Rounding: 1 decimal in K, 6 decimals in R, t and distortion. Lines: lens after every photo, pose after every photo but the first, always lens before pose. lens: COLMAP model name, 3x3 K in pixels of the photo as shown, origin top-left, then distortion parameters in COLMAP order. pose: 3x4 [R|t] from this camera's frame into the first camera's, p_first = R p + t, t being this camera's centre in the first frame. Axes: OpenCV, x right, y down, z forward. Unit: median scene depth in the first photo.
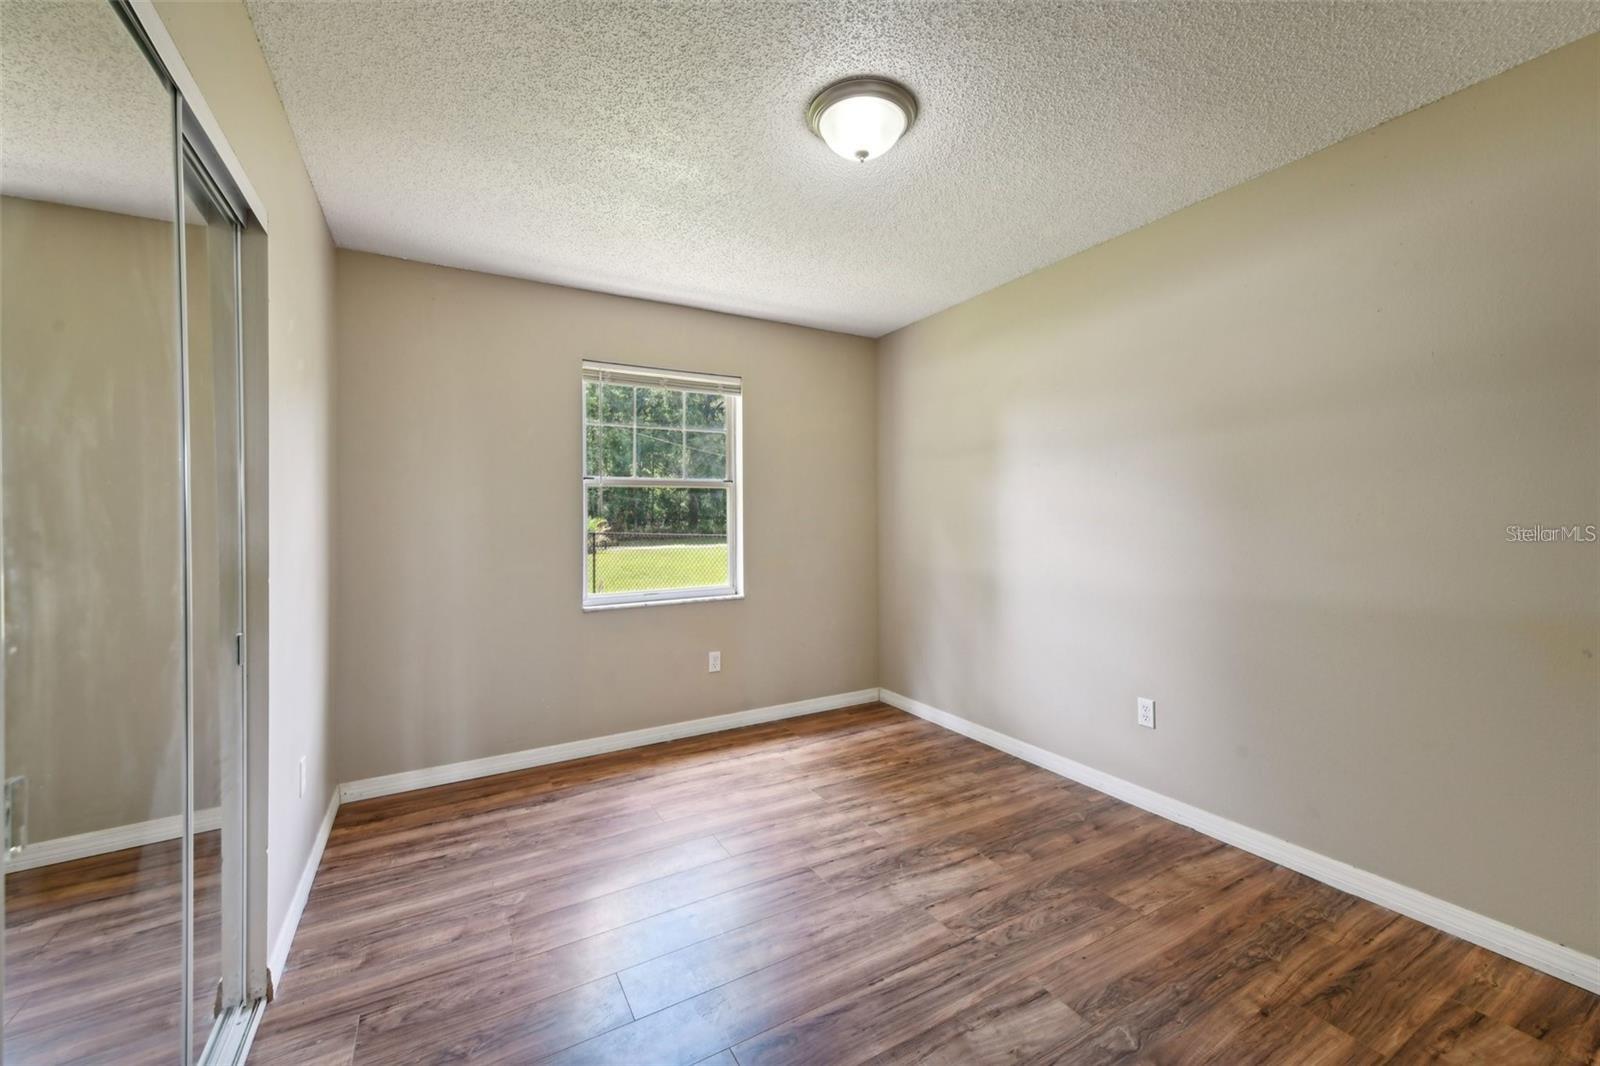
lens RADIAL K [[642.4, 0, 817.0], [0, 642.4, 516.9], [0, 0, 1]] dist [-0.000882, -0.002507]
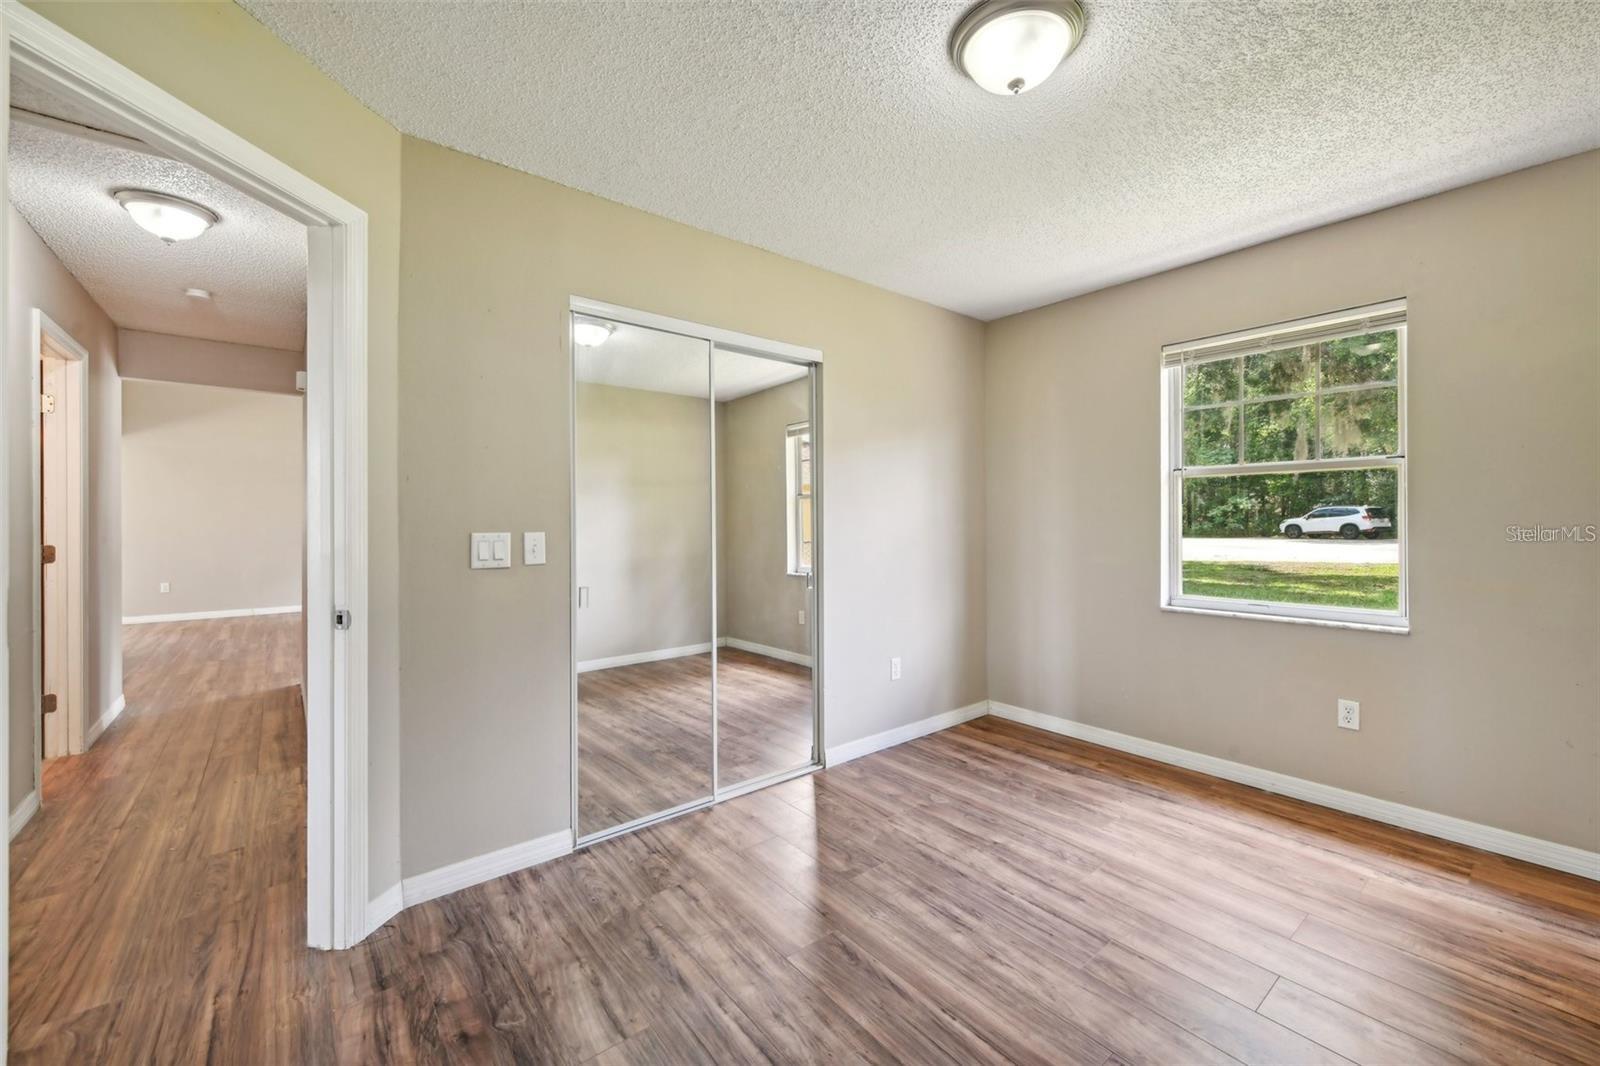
lens RADIAL K [[642.4, 0, 817.0], [0, 642.4, 516.9], [0, 0, 1]] dist [-0.000882, -0.002507]
pose [[0.152154, 0.009302, -0.988313, 0.561750], [0.001380, 0.999953, 0.009624, -0.000676], [0.988356, -0.002828, 0.152134, 0.389921]]
